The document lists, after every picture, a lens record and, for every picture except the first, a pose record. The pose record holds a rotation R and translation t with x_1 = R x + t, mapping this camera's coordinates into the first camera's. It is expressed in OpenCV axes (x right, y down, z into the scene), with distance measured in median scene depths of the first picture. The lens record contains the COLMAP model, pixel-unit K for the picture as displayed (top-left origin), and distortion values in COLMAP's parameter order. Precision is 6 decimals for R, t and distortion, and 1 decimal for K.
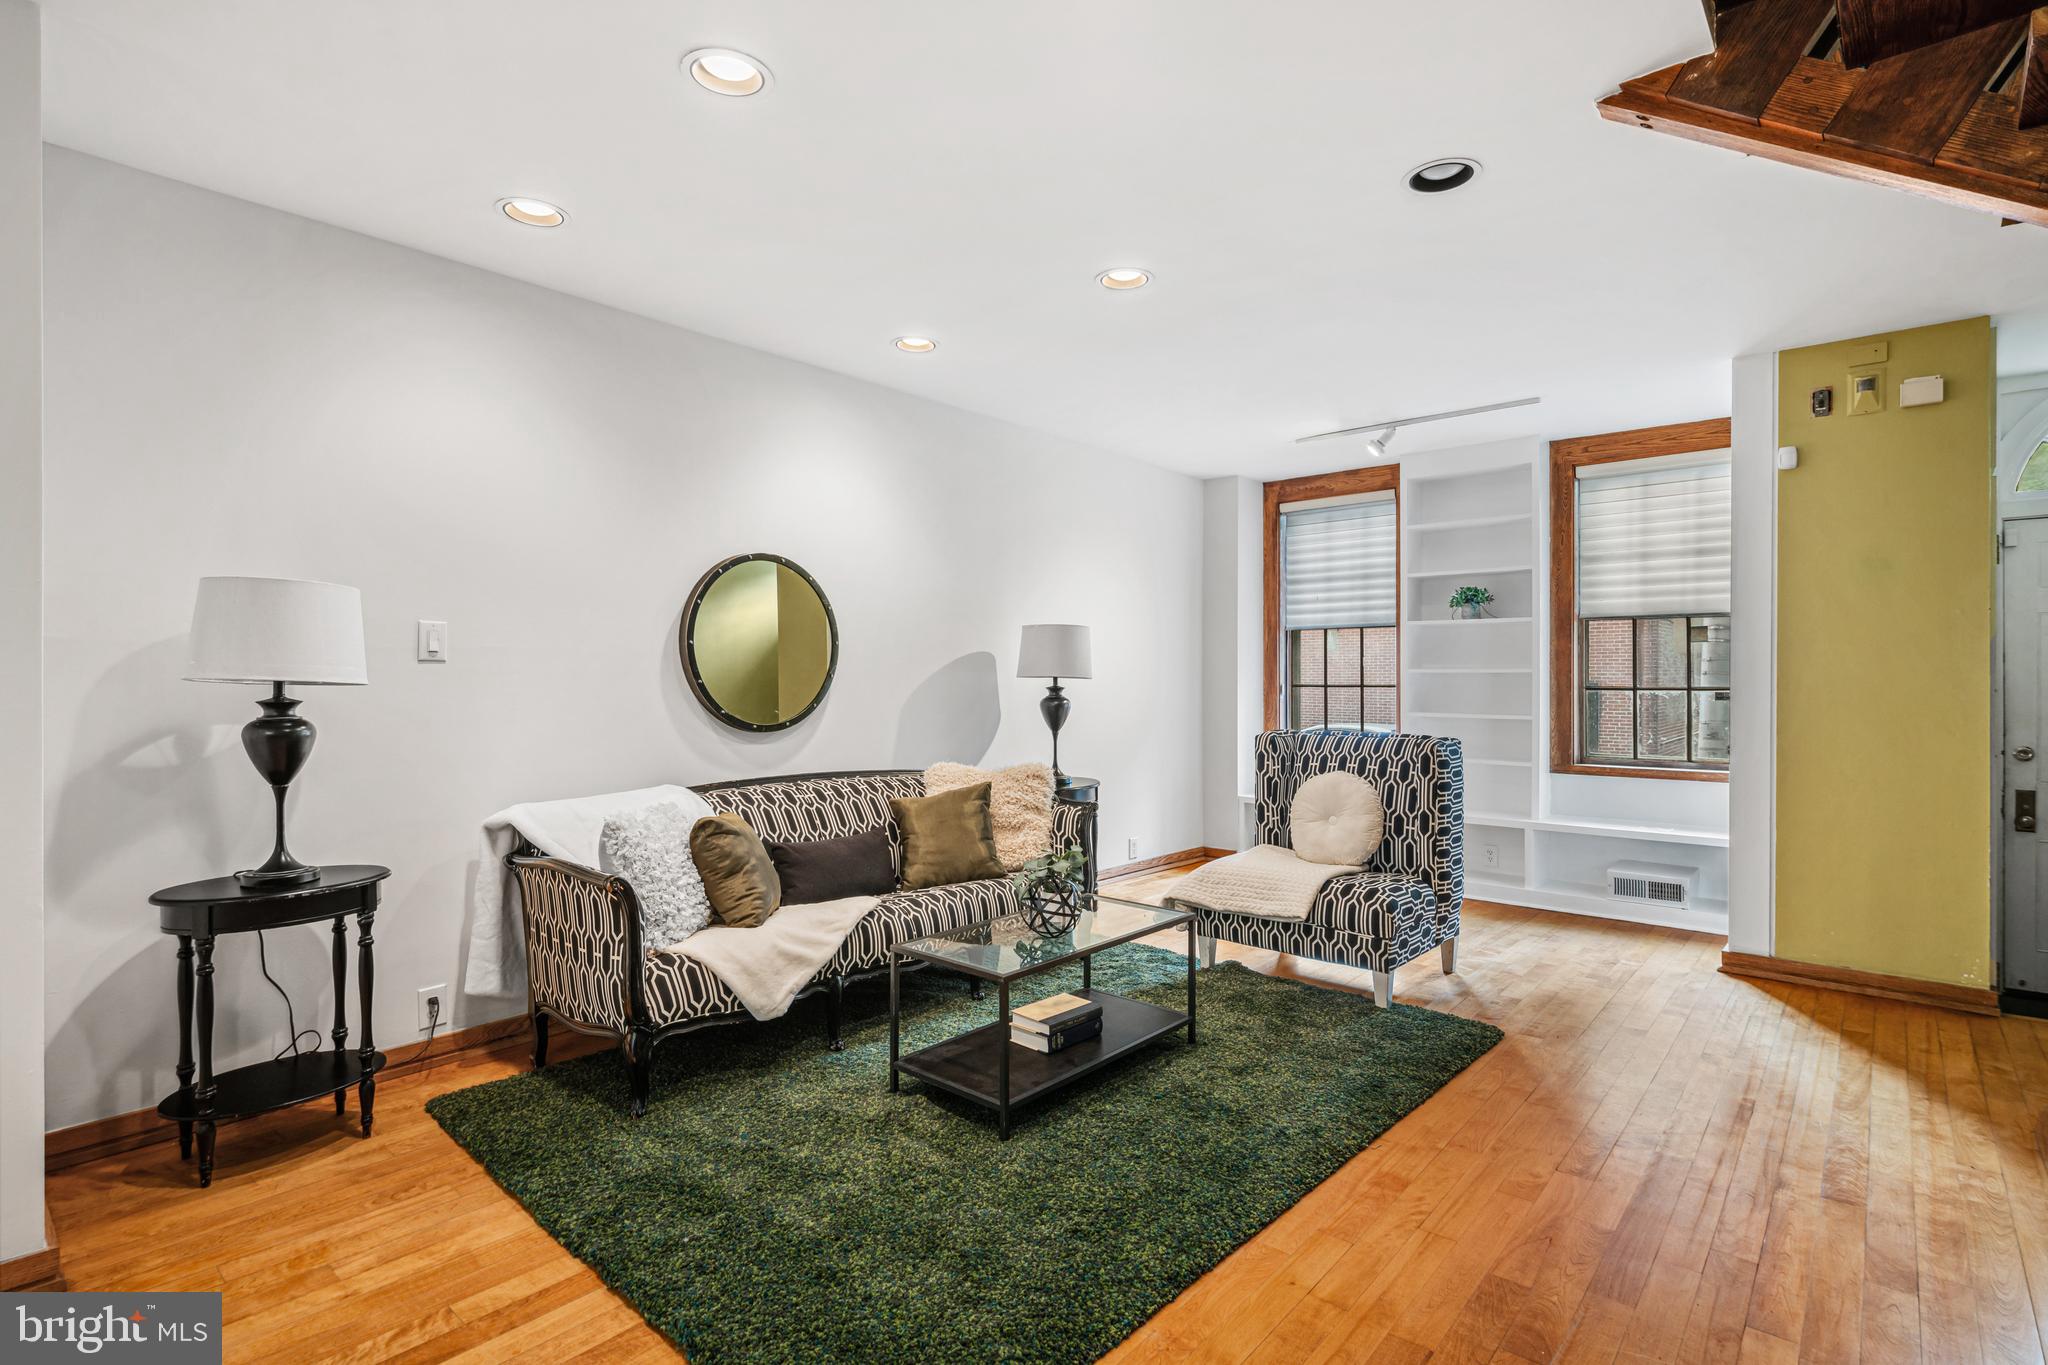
lens RADIAL K [[1000.7, 0, 1035.3], [0, 1000.7, 670.5], [0, 0, 1]] dist [0.008634, -0.005430]
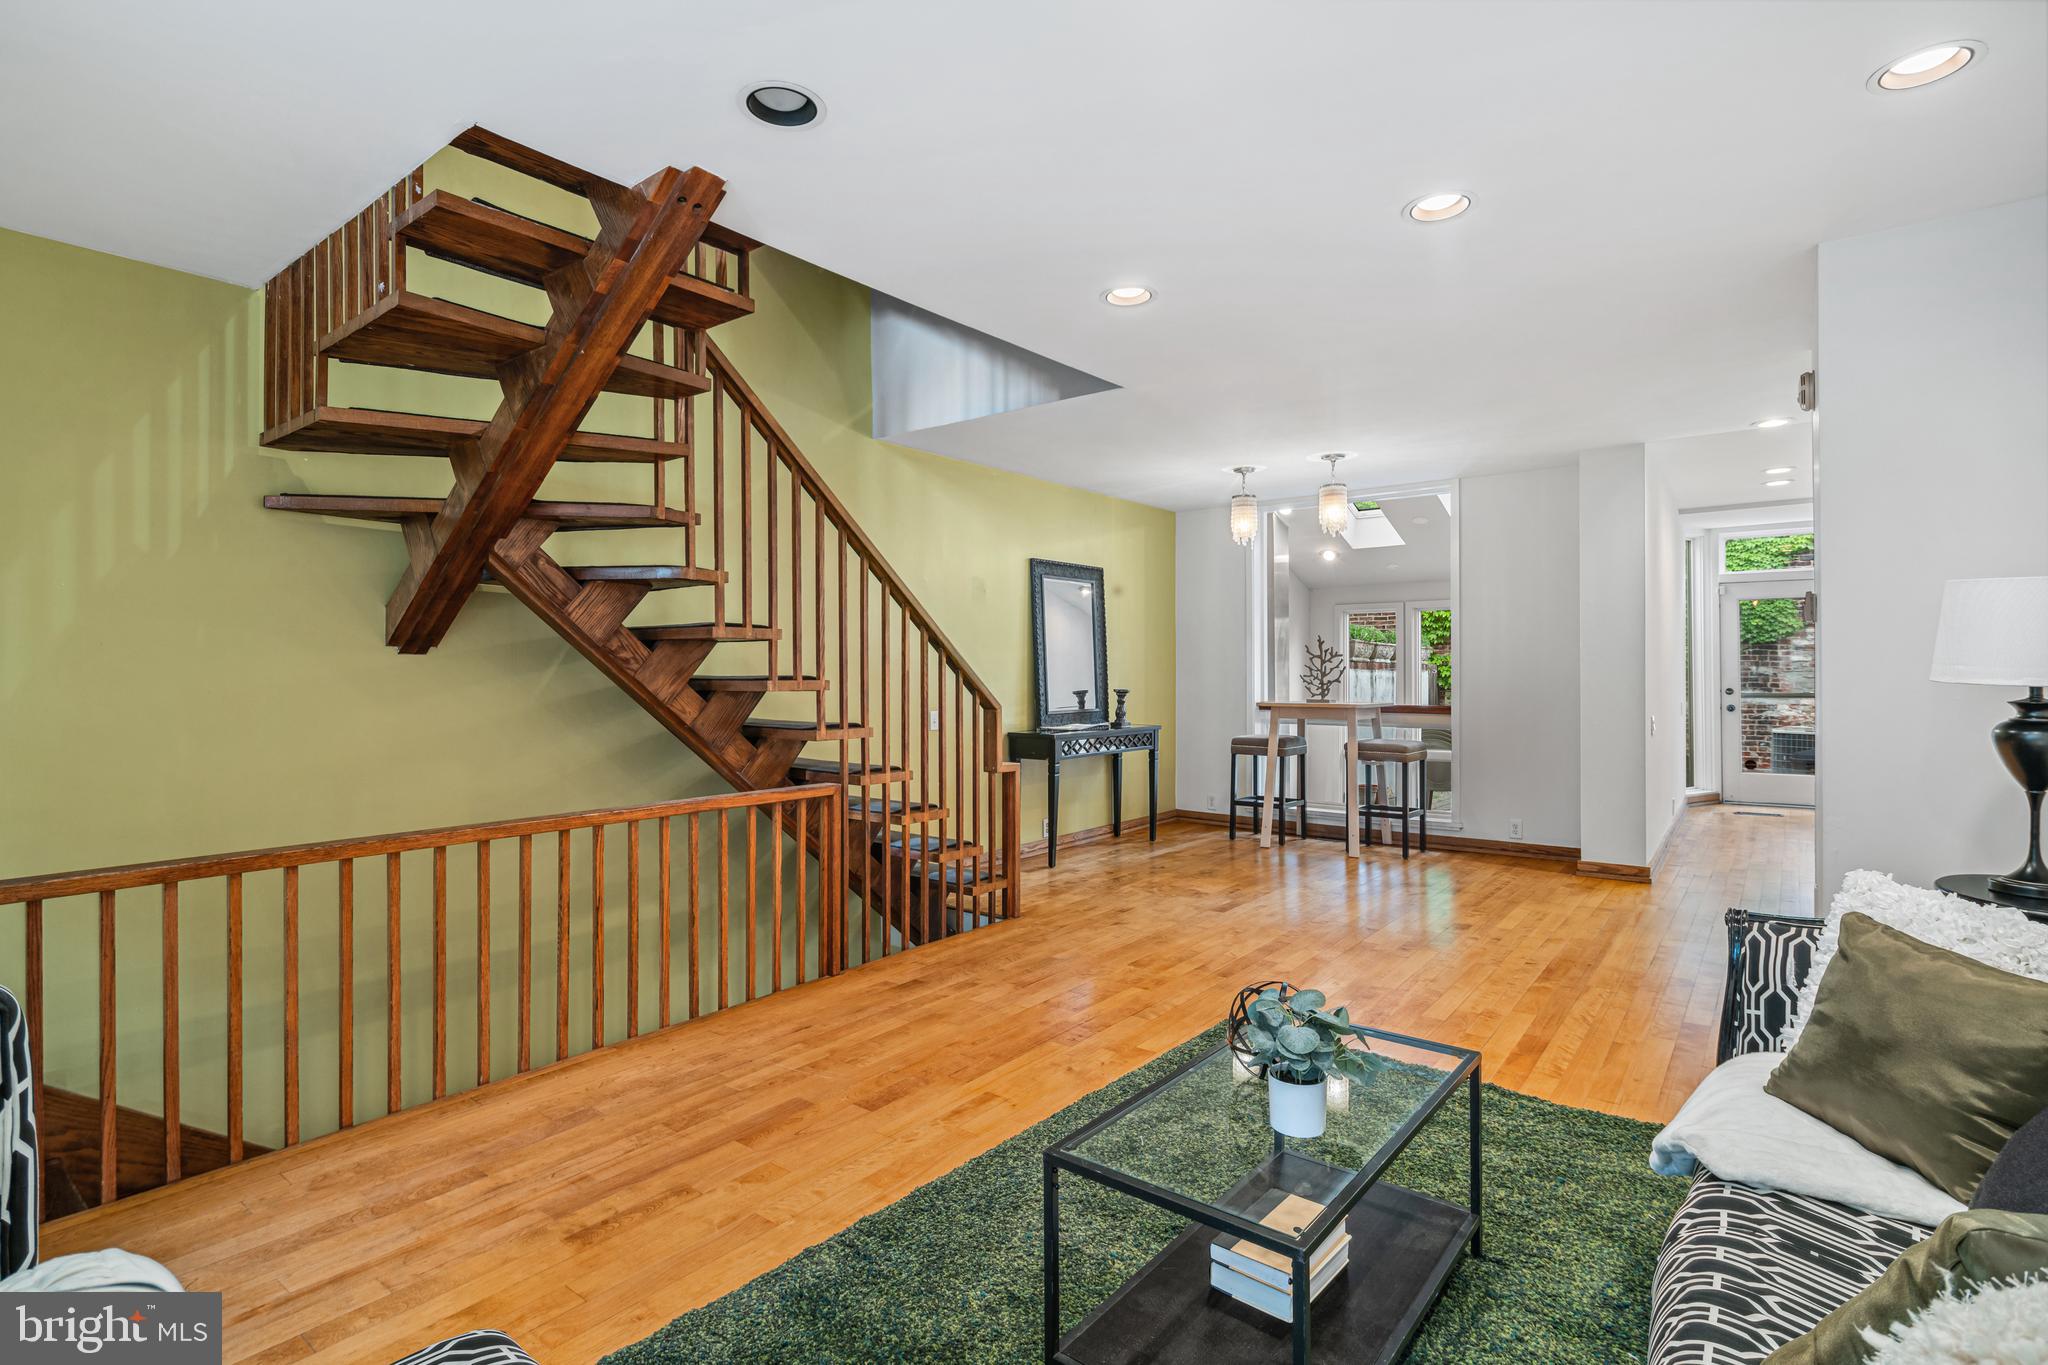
lens RADIAL K [[1000.7, 0, 1019.5], [0, 1000.7, 672.1], [0, 0, 1]] dist [0.008634, -0.005430]
pose [[-0.998852, 0.009656, -0.046917, 0.160688], [0.010093, 0.999908, -0.009087, -0.000663], [0.046825, -0.009550, -0.998857, 1.301904]]
